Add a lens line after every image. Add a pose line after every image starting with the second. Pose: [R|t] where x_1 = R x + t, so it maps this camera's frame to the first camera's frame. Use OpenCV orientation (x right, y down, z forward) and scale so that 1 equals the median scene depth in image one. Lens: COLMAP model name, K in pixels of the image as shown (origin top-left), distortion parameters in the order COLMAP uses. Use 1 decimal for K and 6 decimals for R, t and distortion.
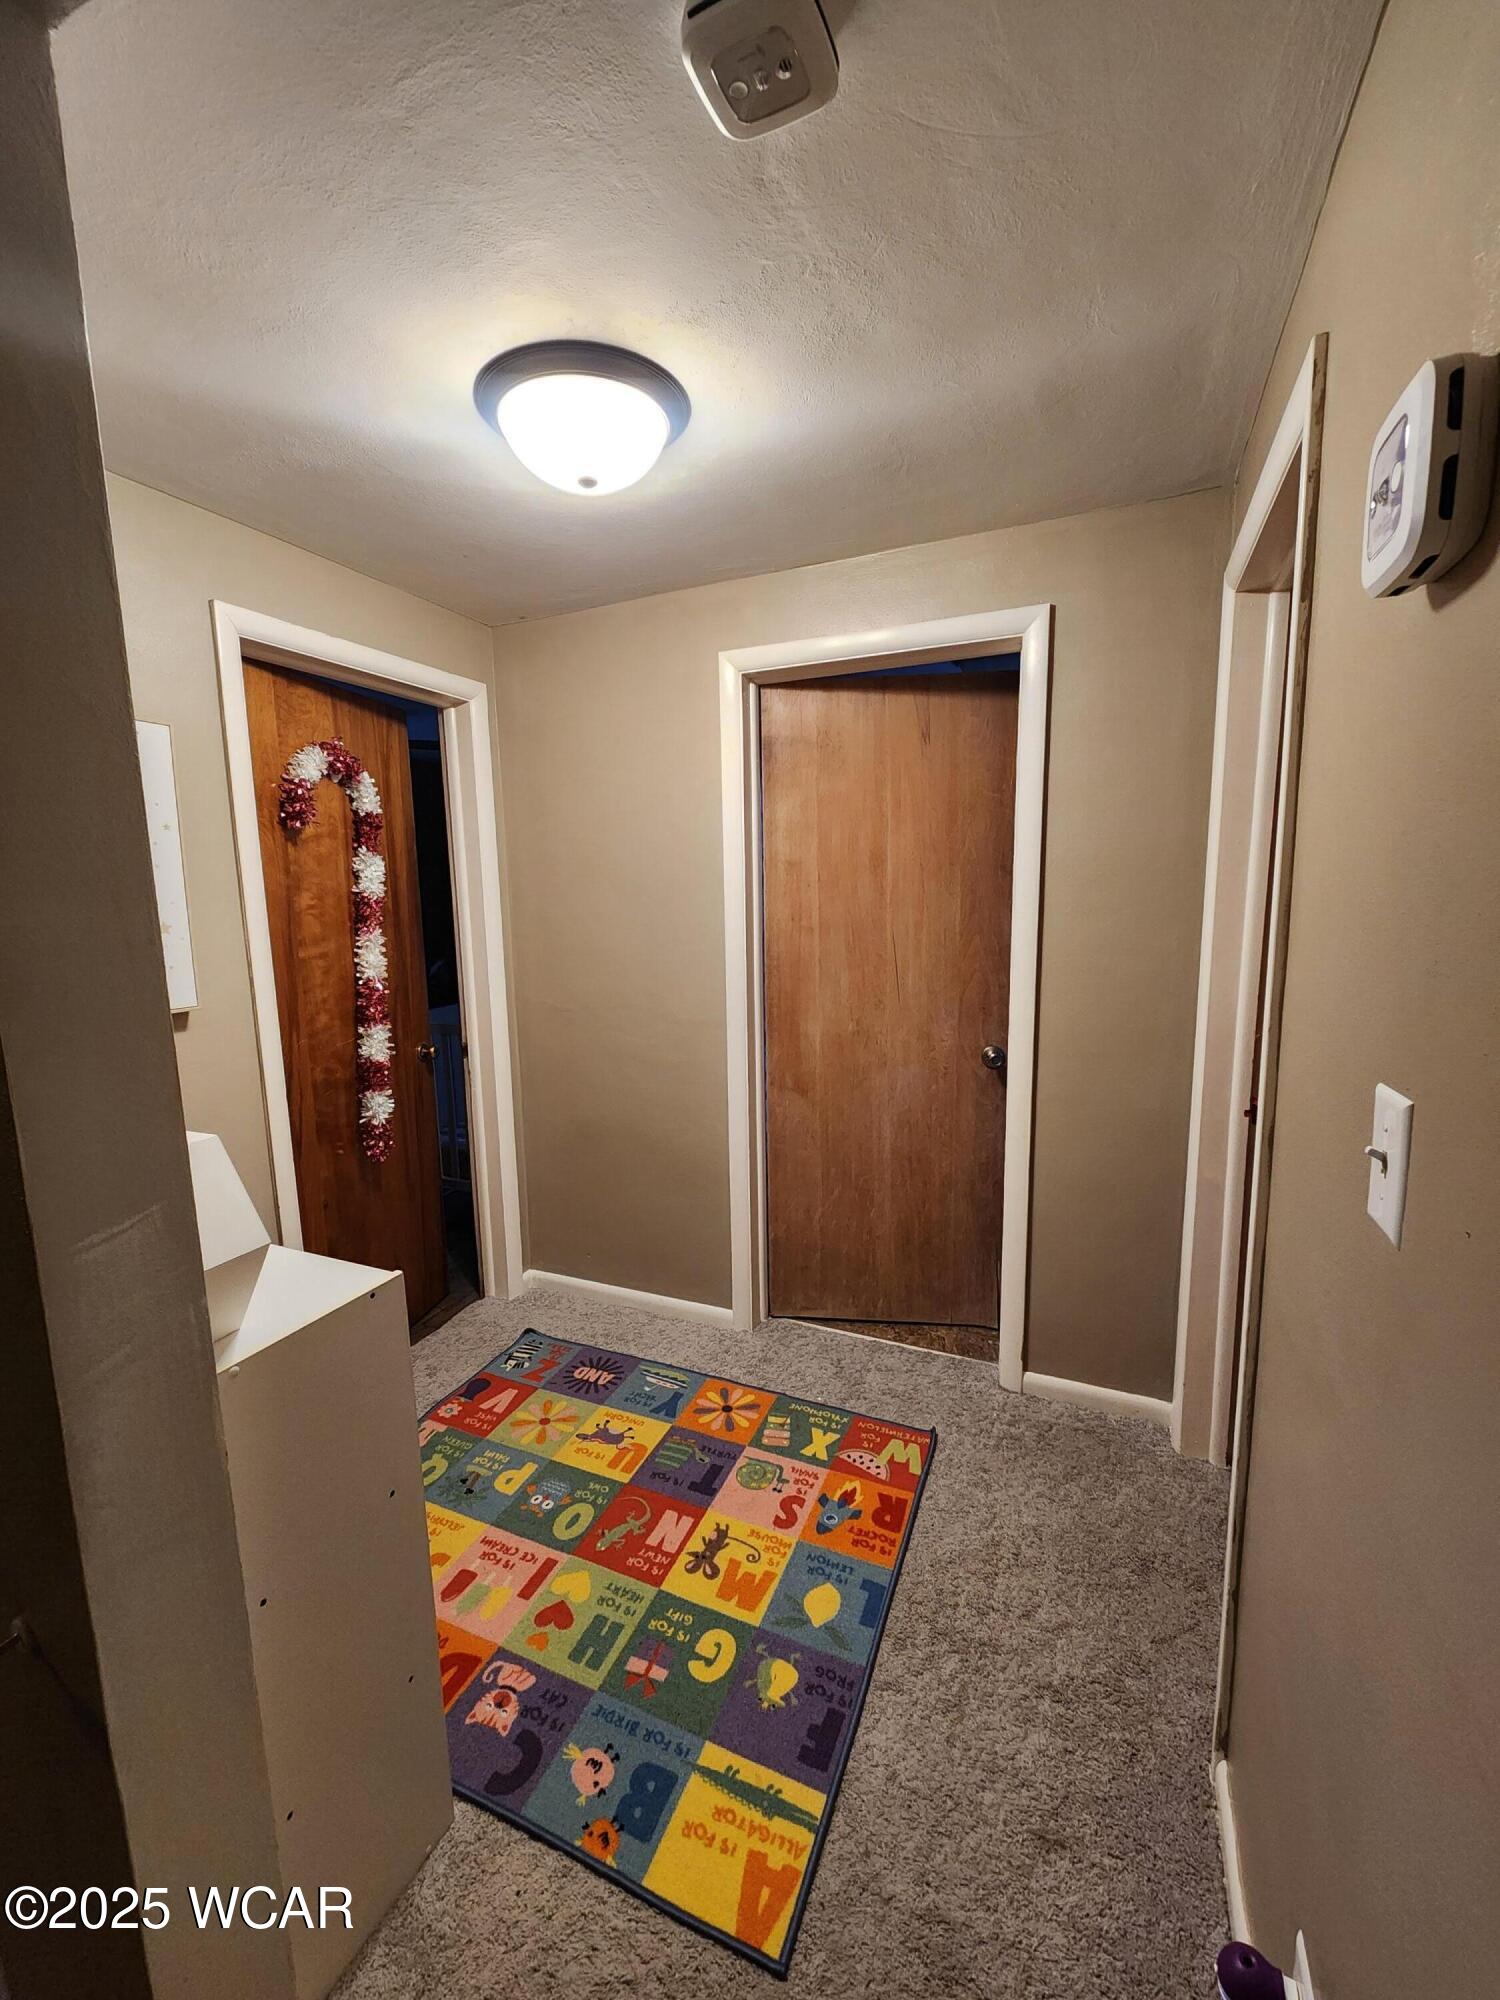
lens RADIAL K [[805.2, 0, 750.0], [0, 805.2, 1000.0], [0, 0, 1]] dist [-0.002771, -0.000284]
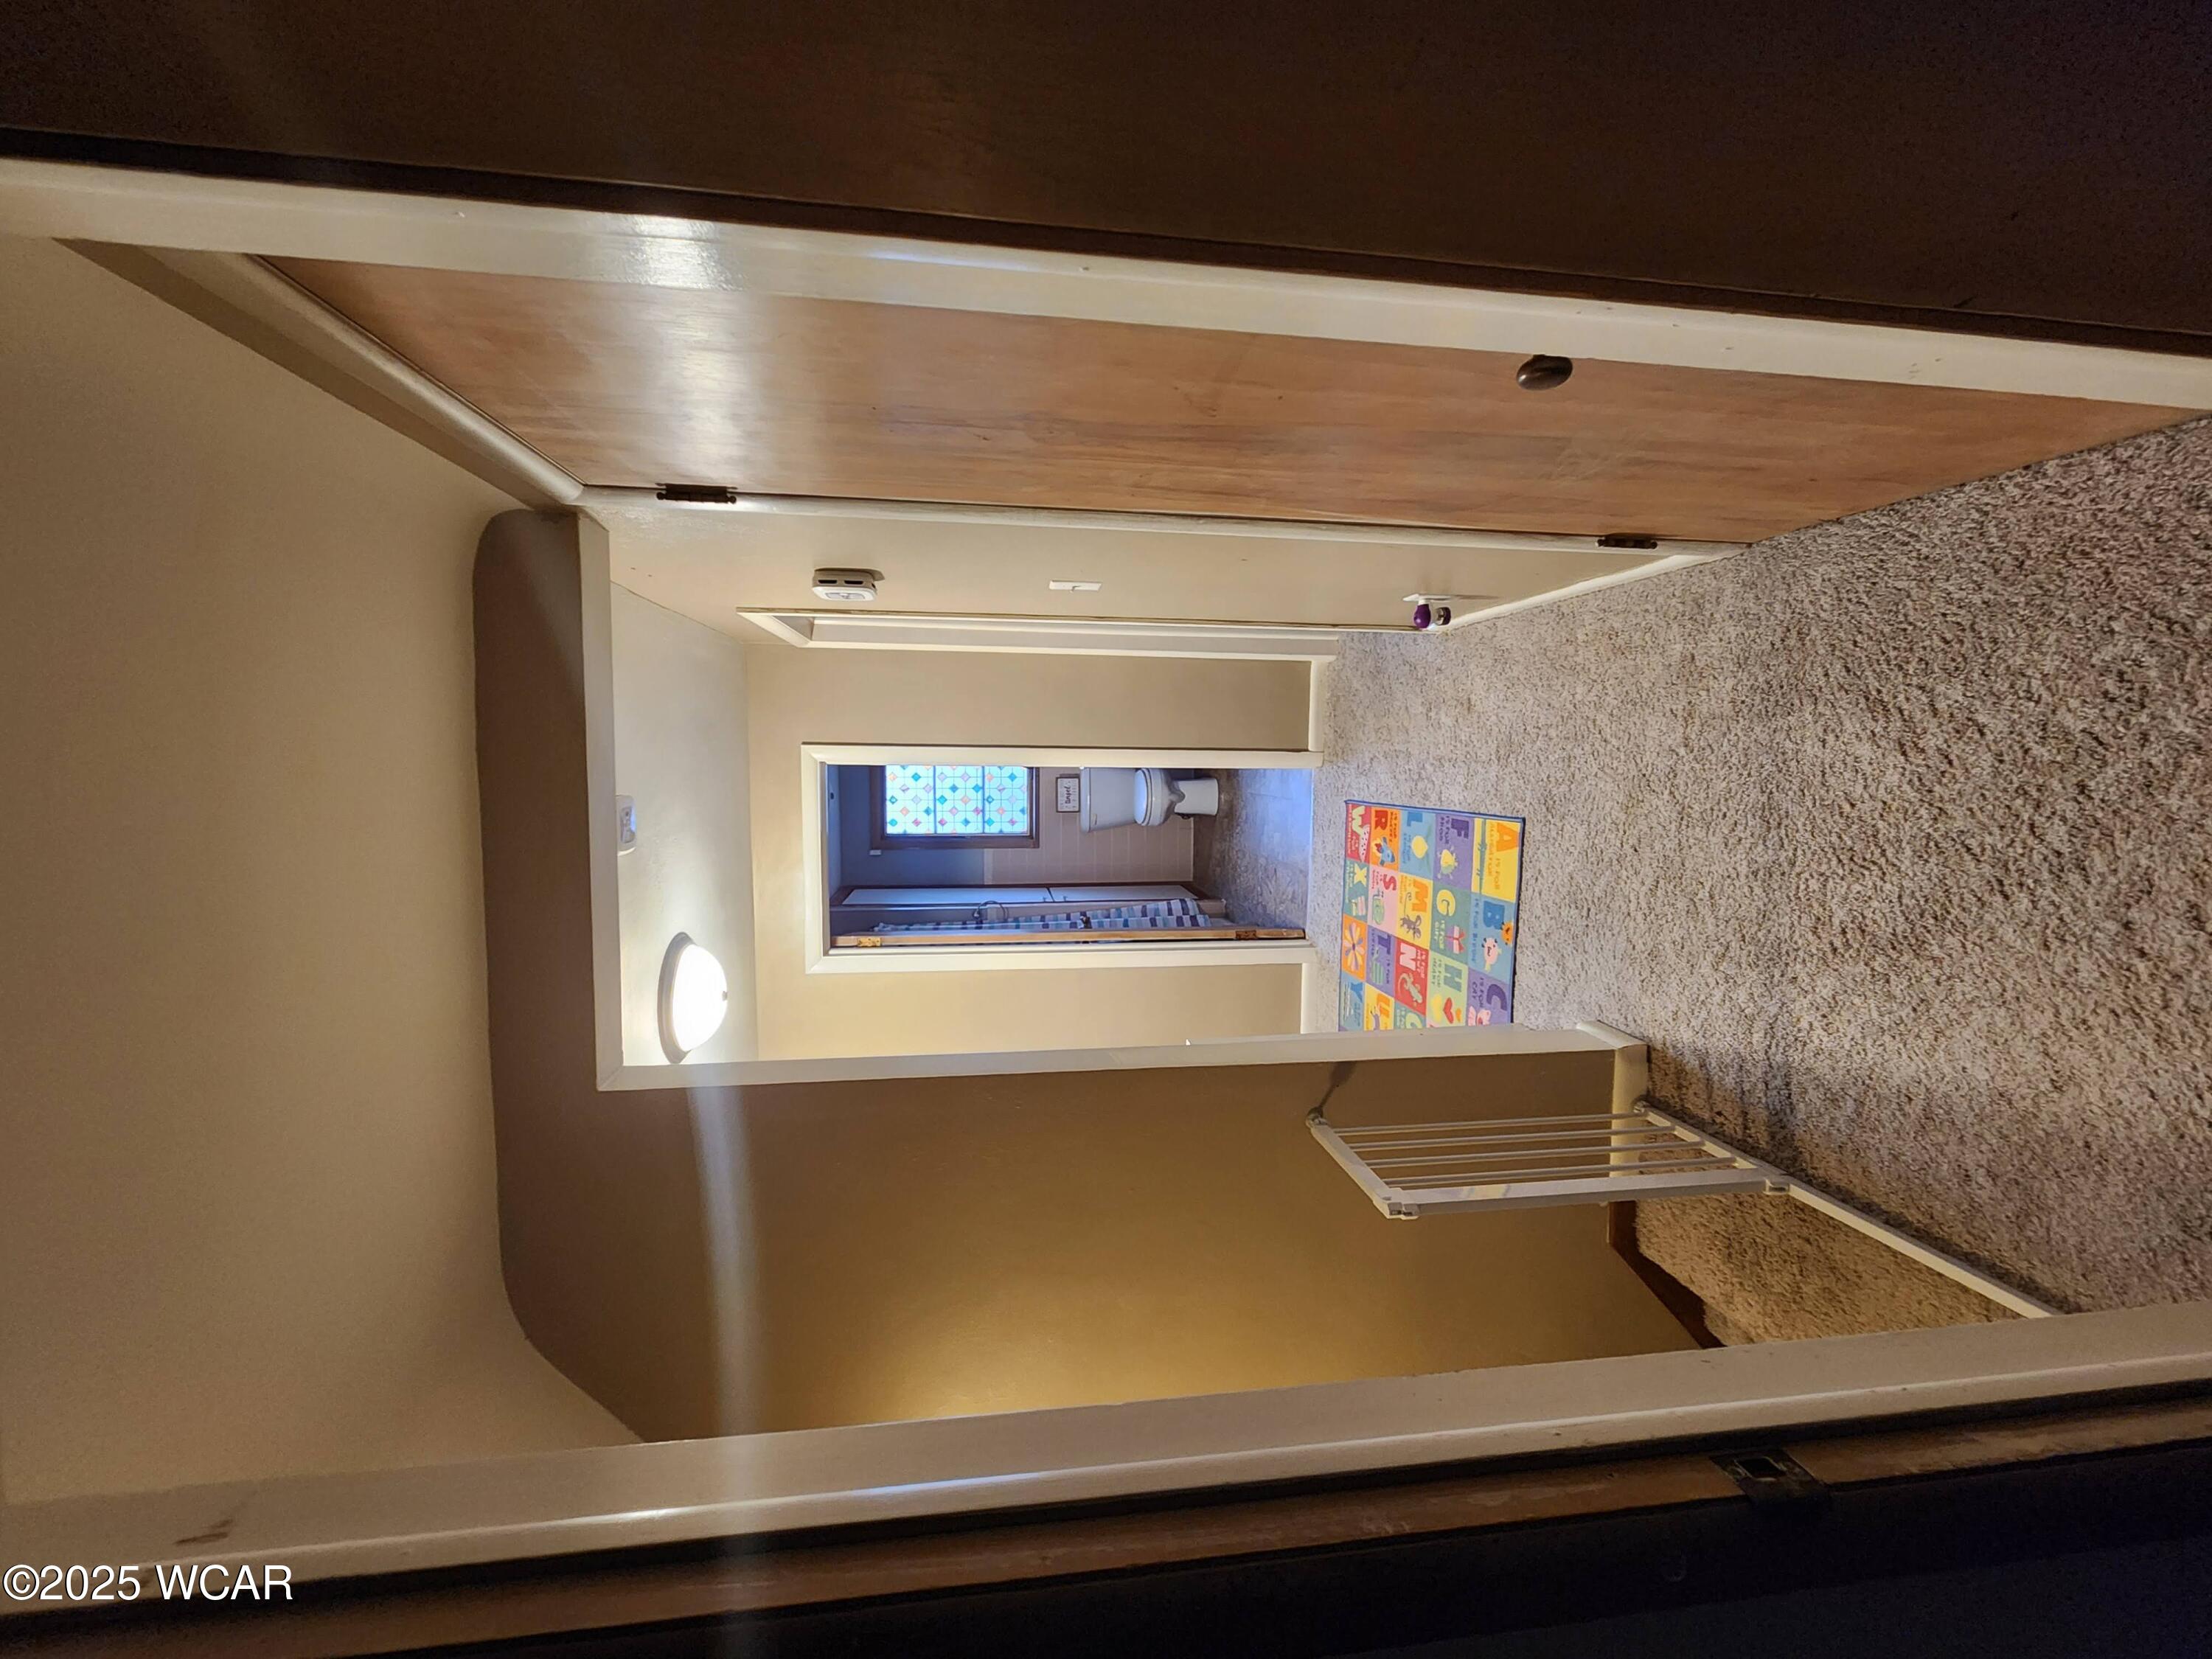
lens RADIAL K [[889.8, 0, 1106.0], [0, 889.8, 829.5], [0, 0, 1]] dist [-0.002298, -0.000327]
pose [[-0.027230, -0.947167, 0.319583, -0.435283], [0.999560, -0.029560, -0.002442, 0.125723], [0.011760, 0.319376, 0.947555, -0.721203]]
